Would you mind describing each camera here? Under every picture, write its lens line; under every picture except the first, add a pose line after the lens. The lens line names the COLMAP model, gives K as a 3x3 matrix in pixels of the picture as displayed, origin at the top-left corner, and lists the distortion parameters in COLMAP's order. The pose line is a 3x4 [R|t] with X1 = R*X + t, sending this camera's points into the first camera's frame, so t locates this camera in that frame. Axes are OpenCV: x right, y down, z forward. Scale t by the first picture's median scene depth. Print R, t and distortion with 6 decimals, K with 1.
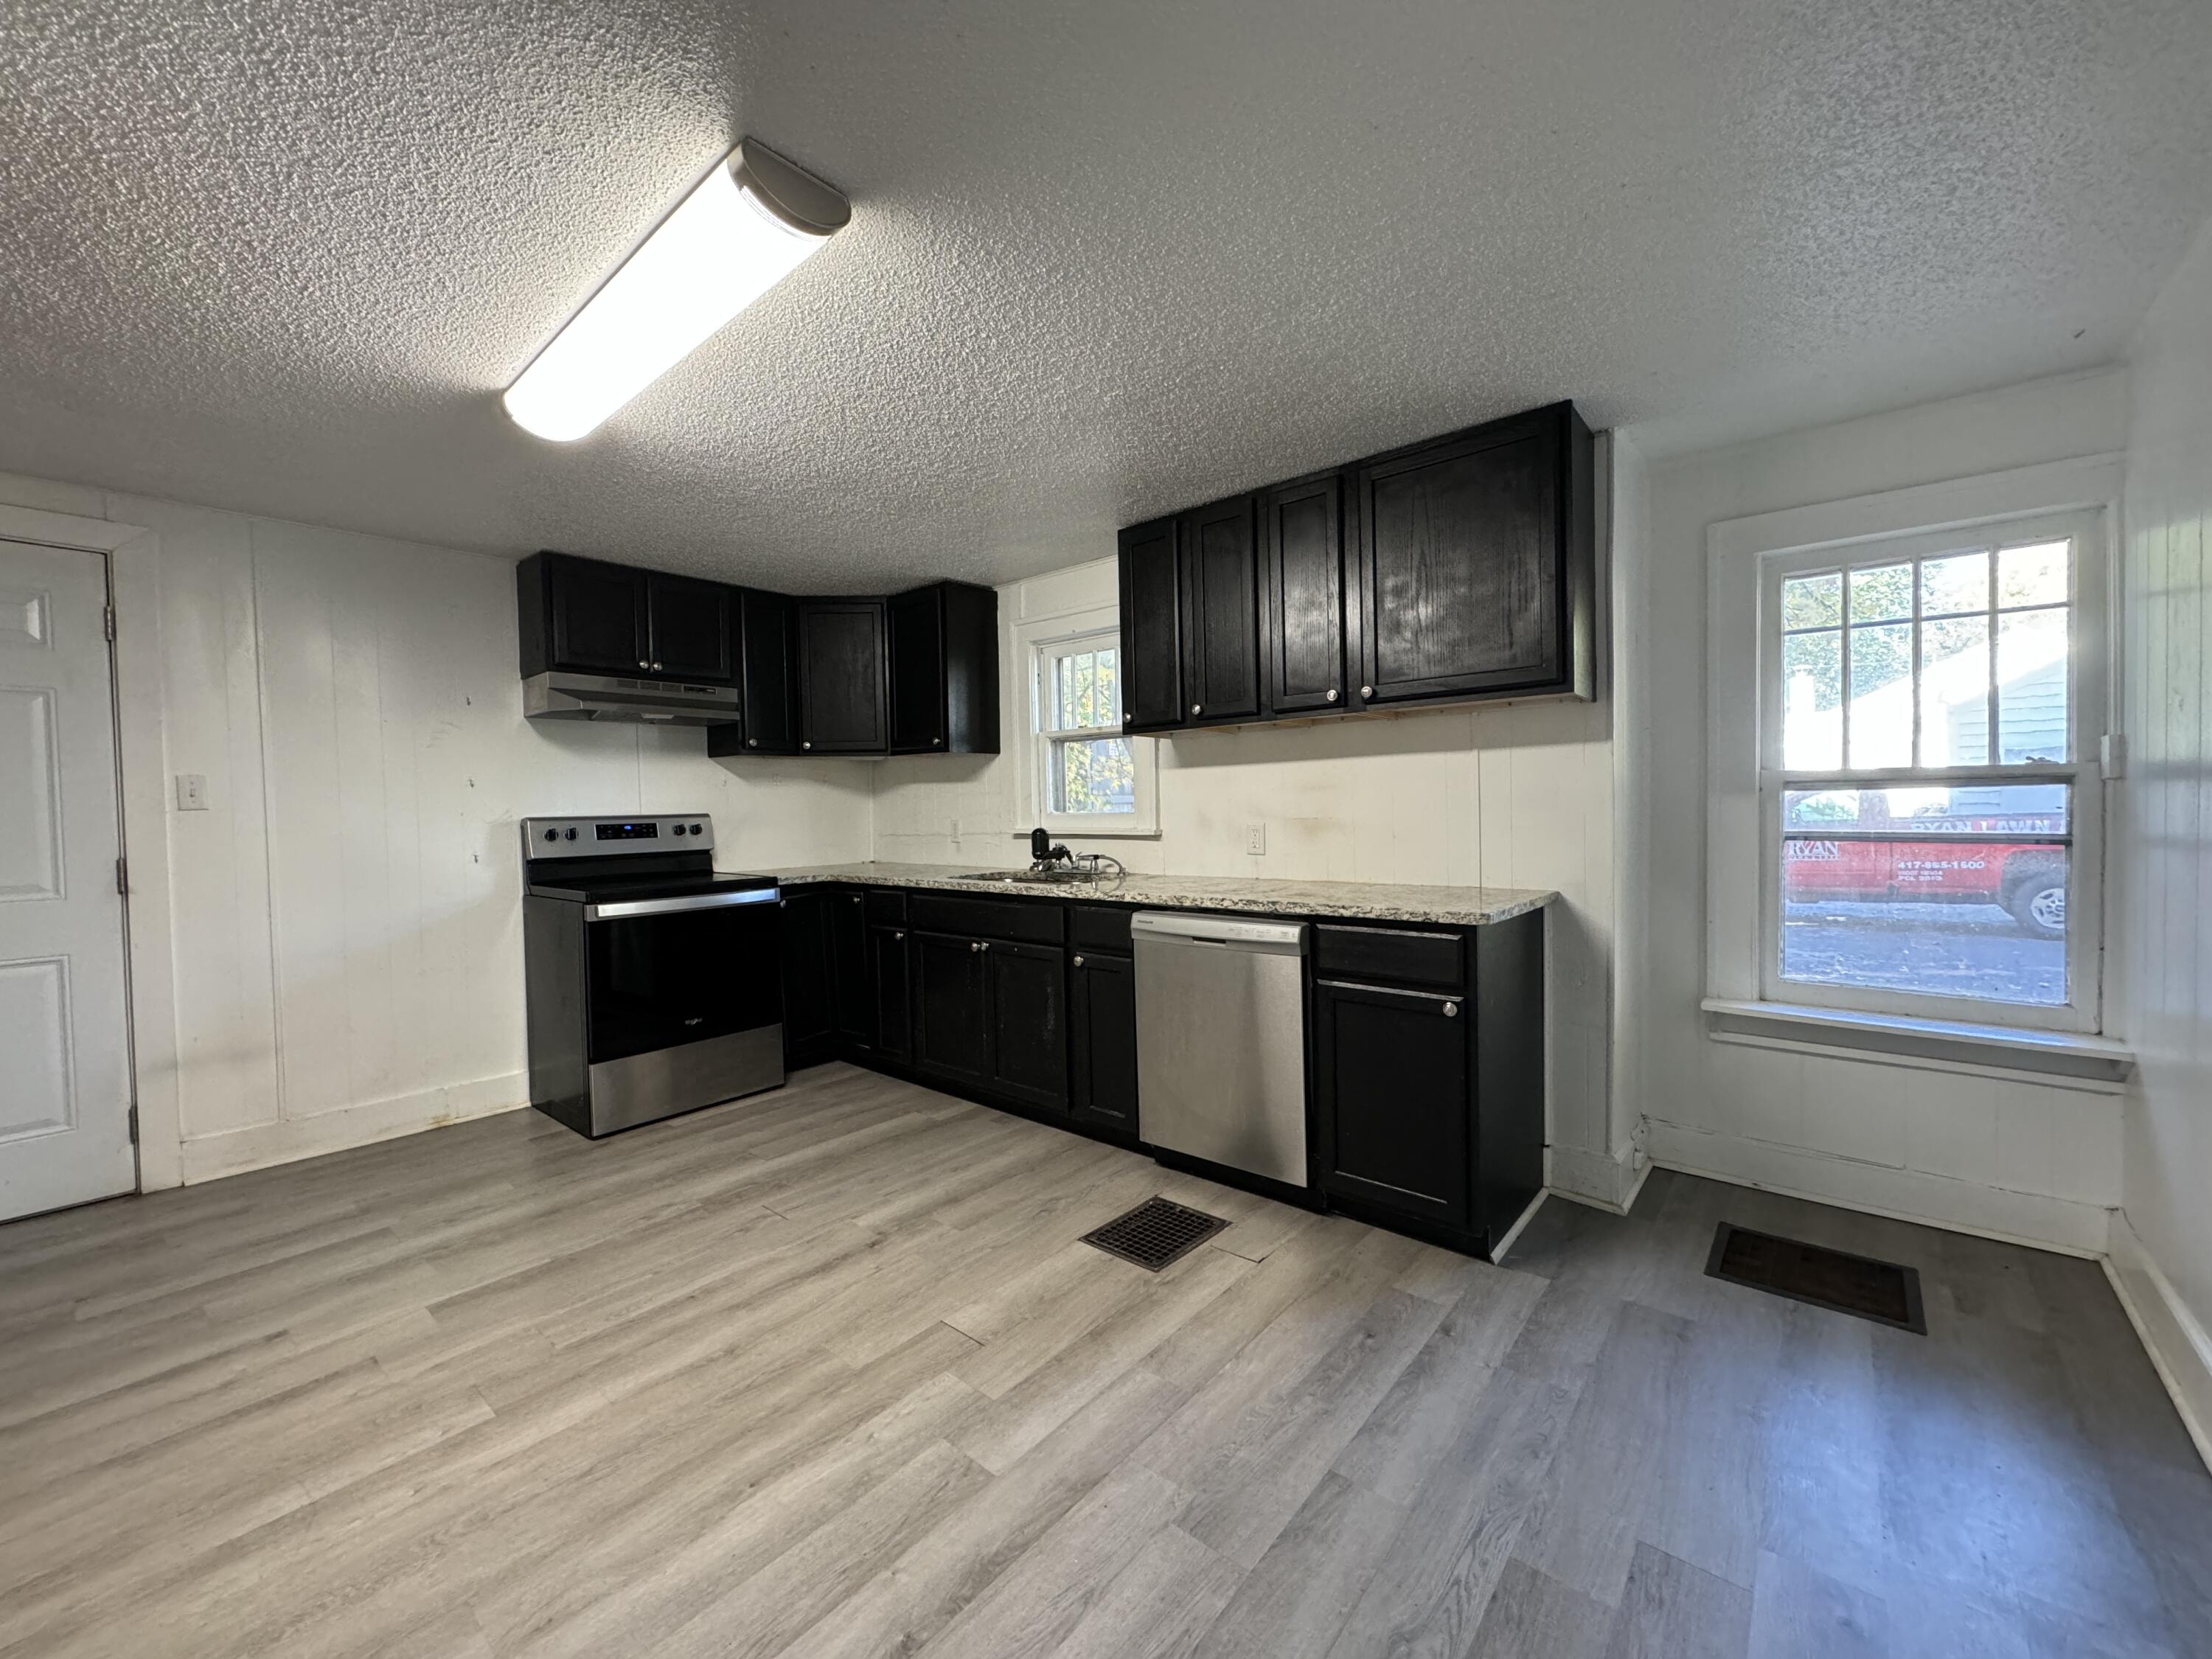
lens RADIAL K [[876.5, 0, 1103.0], [0, 876.5, 827.8], [0, 0, 1]] dist [-0.001888, 0.001053]
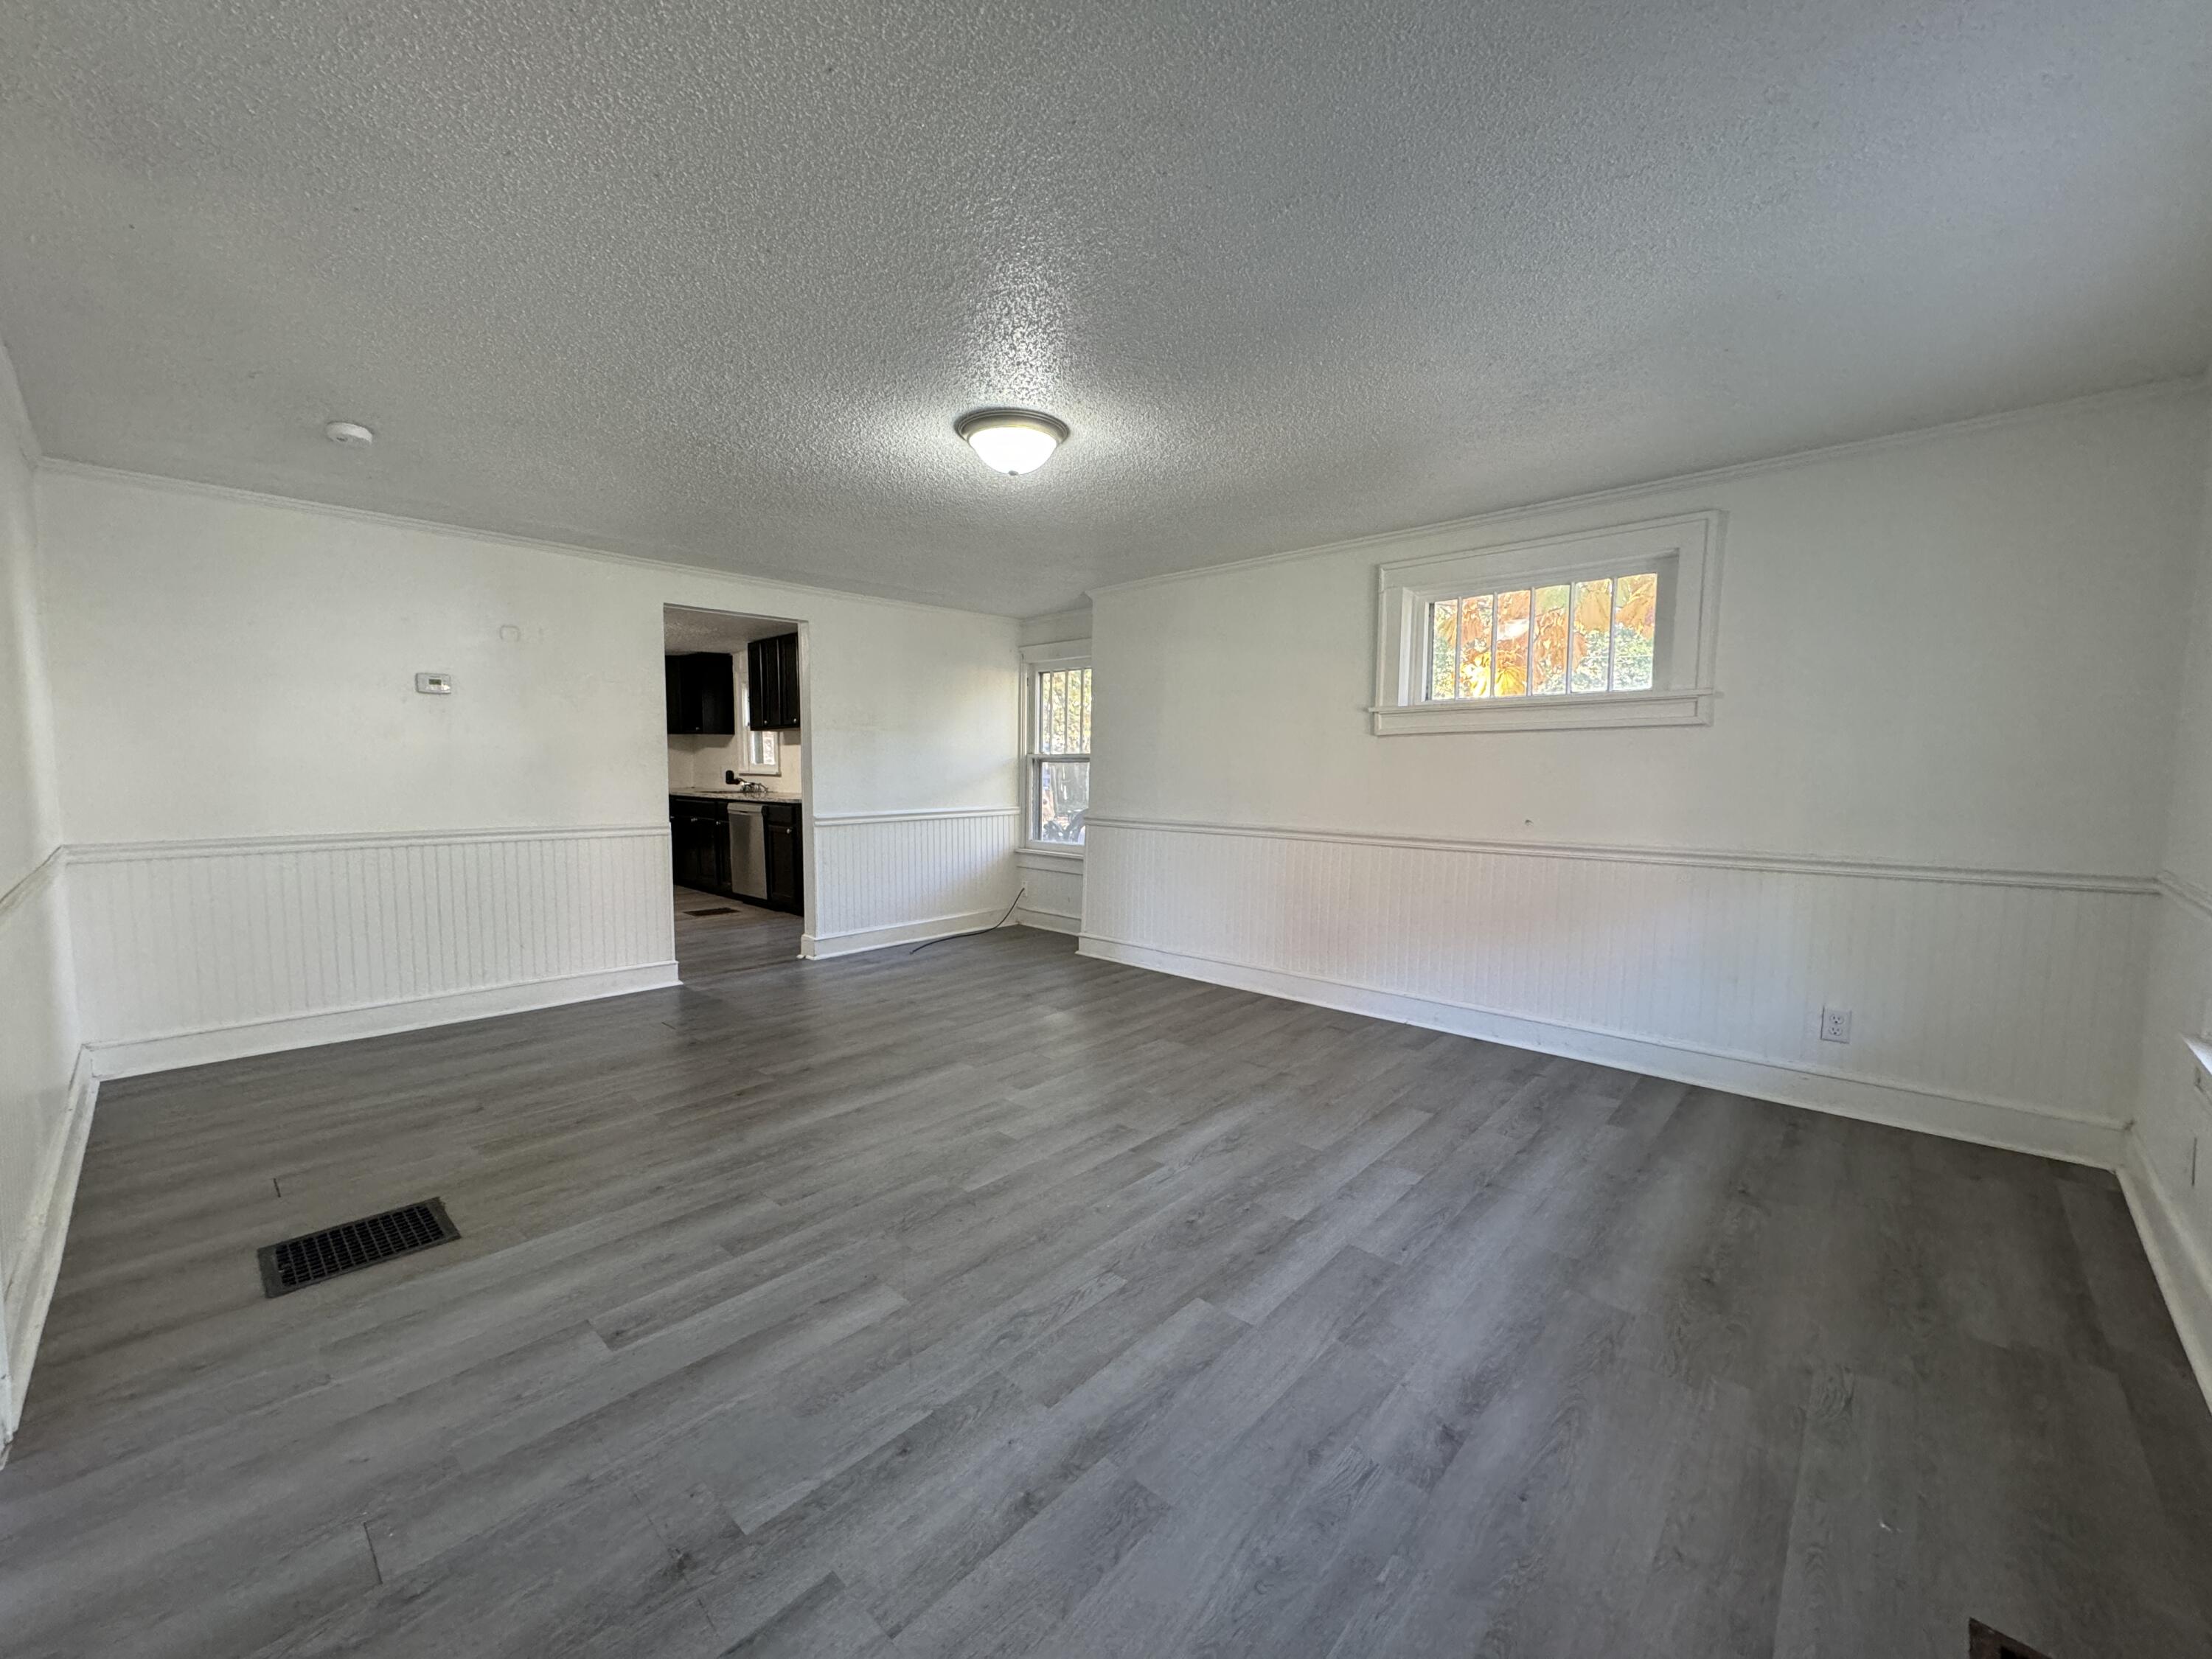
lens RADIAL K [[876.5, 0, 1106.1], [0, 876.5, 834.5], [0, 0, 1]] dist [-0.001888, 0.001053]
pose [[0.998700, 0.026634, -0.043454, 1.543161], [-0.023989, 0.997893, 0.060284, 0.010751], [0.044968, -0.059163, 0.997235, -1.869364]]
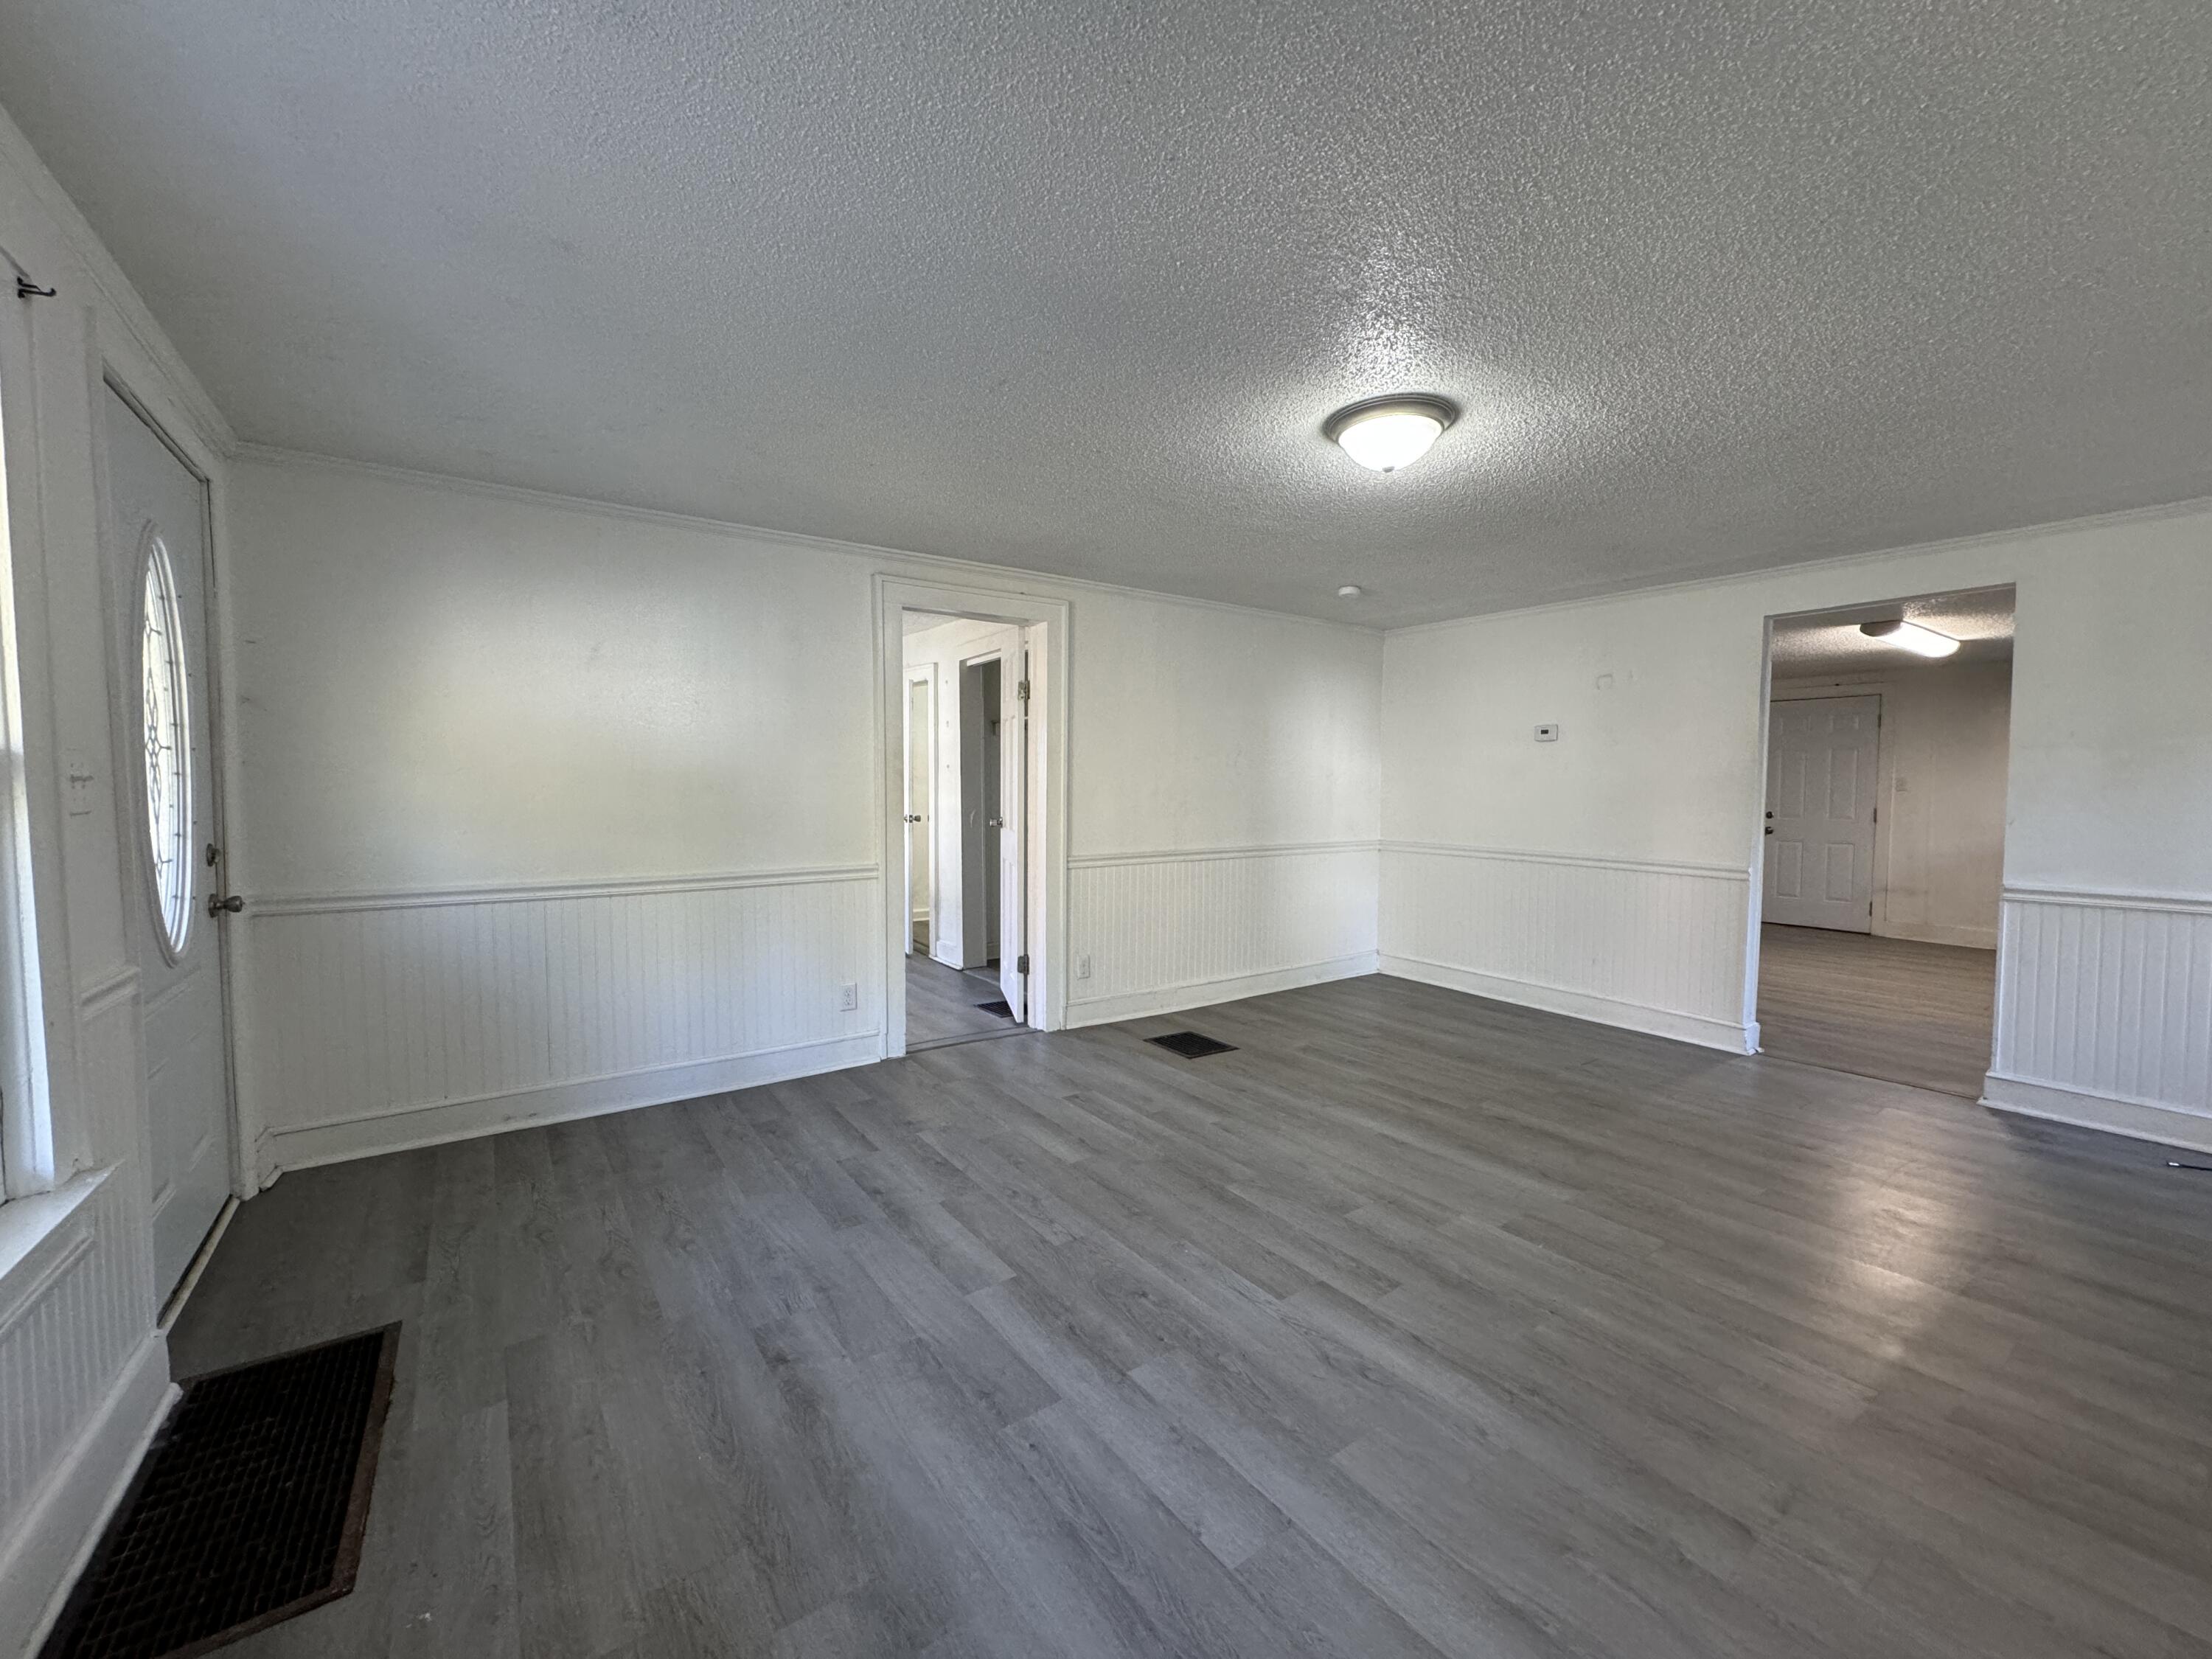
lens RADIAL K [[876.5, 0, 1101.7], [0, 876.5, 834.1], [0, 0, 1]] dist [-0.001888, 0.001053]
pose [[-0.259066, 0.066253, -0.963585, 2.478108], [-0.024714, 0.996863, 0.075186, -0.036452], [0.965543, 0.043292, -0.256616, -0.709790]]
